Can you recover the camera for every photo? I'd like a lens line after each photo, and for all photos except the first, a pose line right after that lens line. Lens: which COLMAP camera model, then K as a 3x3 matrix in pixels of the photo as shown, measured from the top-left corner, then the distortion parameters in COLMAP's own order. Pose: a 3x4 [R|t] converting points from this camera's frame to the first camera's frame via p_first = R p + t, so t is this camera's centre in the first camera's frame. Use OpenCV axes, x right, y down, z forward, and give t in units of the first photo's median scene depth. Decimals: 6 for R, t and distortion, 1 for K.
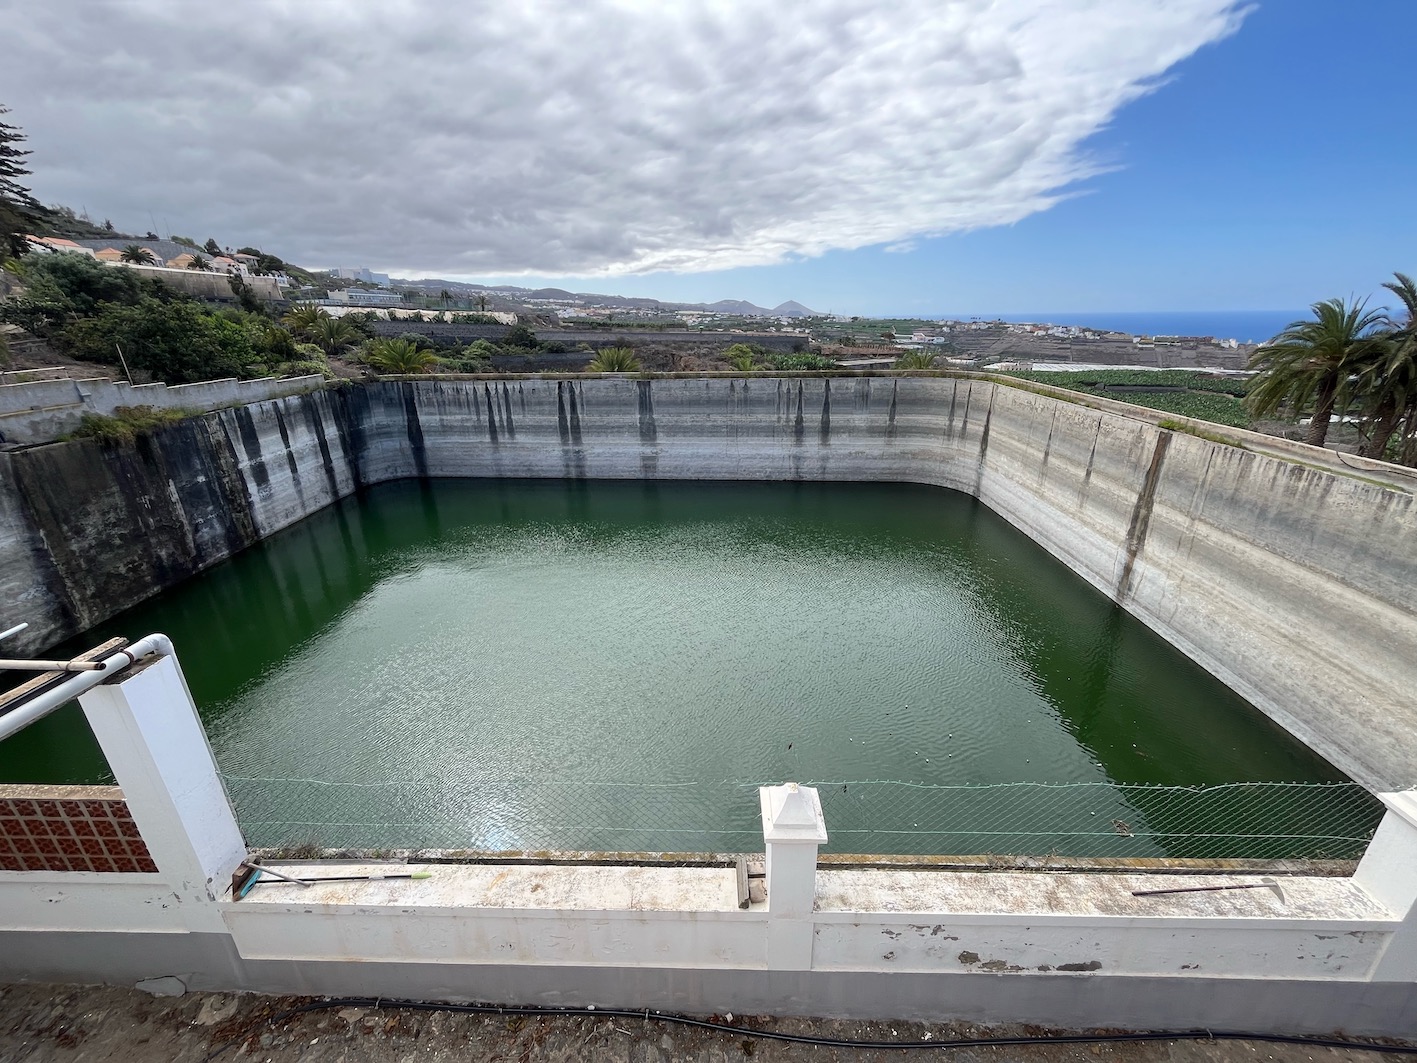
lens RADIAL K [[573.1, 0, 705.6], [0, 573.1, 528.4], [0, 0, 1]] dist [-0.002520, -0.000146]
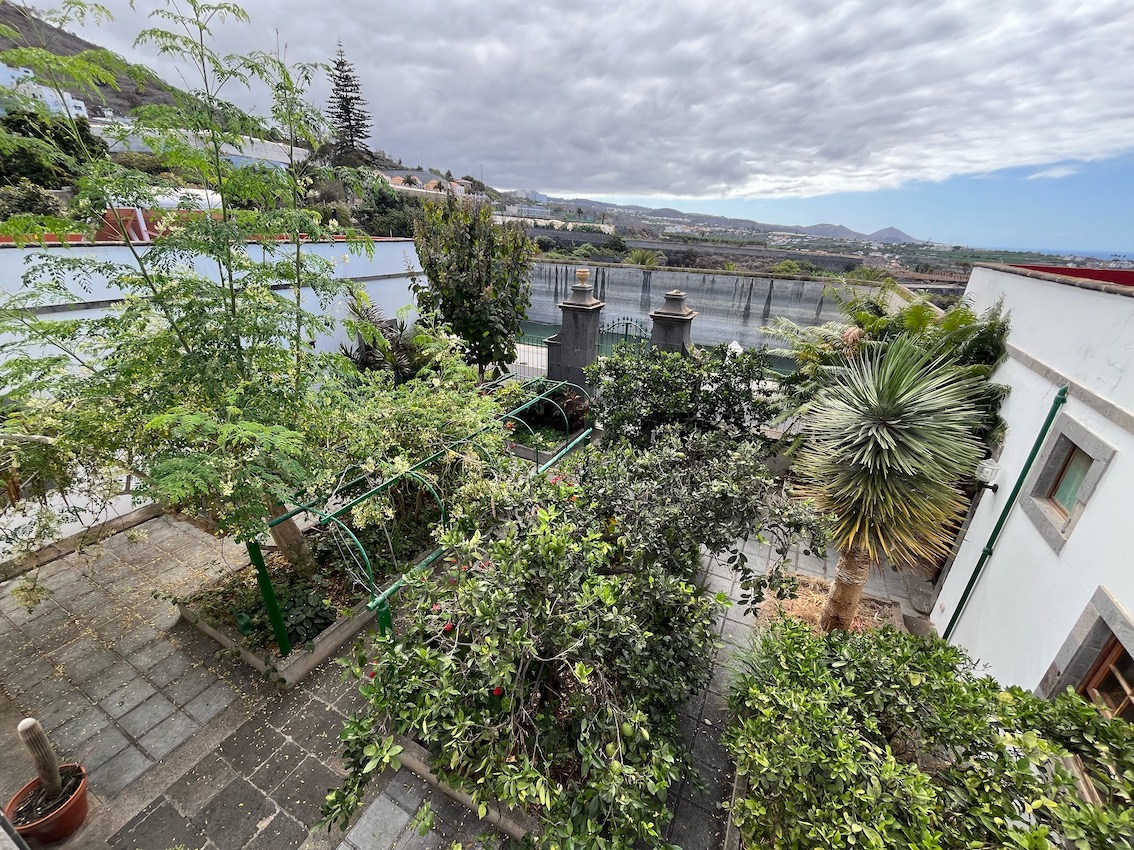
lens RADIAL K [[458.6, 0, 565.0], [0, 458.6, 426.5], [0, 0, 1]] dist [-0.002520, -0.000146]
pose [[0.902207, 0.207748, -0.377971, 0.082743], [-0.189750, 0.978171, 0.084714, 0.030097], [0.387320, -0.004710, 0.921933, -0.076058]]
